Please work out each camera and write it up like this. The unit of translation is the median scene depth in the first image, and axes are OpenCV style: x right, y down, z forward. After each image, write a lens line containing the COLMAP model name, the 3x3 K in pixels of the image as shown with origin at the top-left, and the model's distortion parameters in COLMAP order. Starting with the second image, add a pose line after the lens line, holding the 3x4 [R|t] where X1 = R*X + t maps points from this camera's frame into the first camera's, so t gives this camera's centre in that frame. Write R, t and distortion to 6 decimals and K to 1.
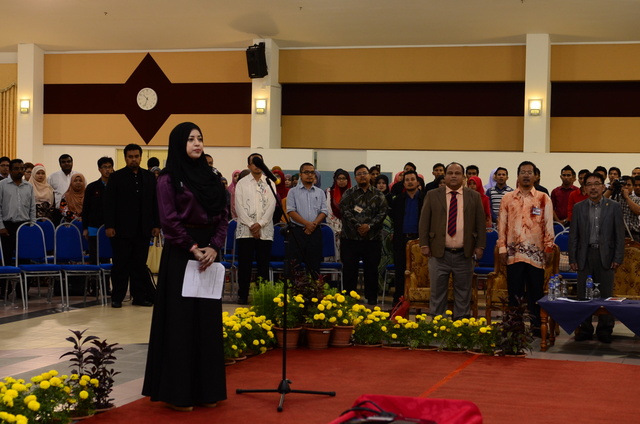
lens RADIAL K [[1121.8, 0, 320.0], [0, 1121.8, 212.0], [0, 0, 1]] dist [-0.013202, -0.034242]
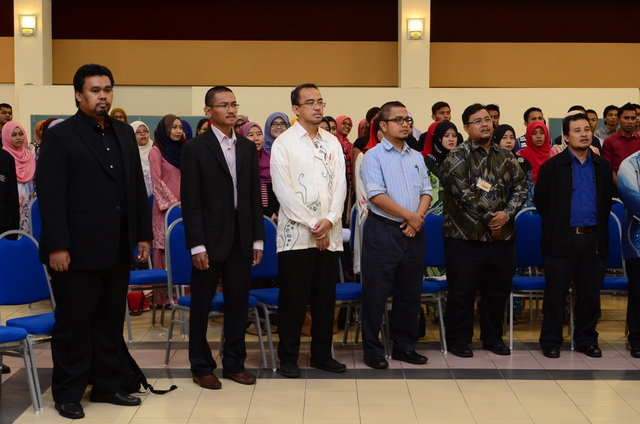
lens RADIAL K [[1121.8, 0, 320.0], [0, 1121.8, 212.0], [0, 0, 1]] dist [-0.013202, -0.034242]
pose [[0.940764, -0.043319, 0.336282, -0.227810], [0.025911, 0.998090, 0.056085, -0.022349], [-0.338069, -0.044049, 0.940090, 0.507744]]
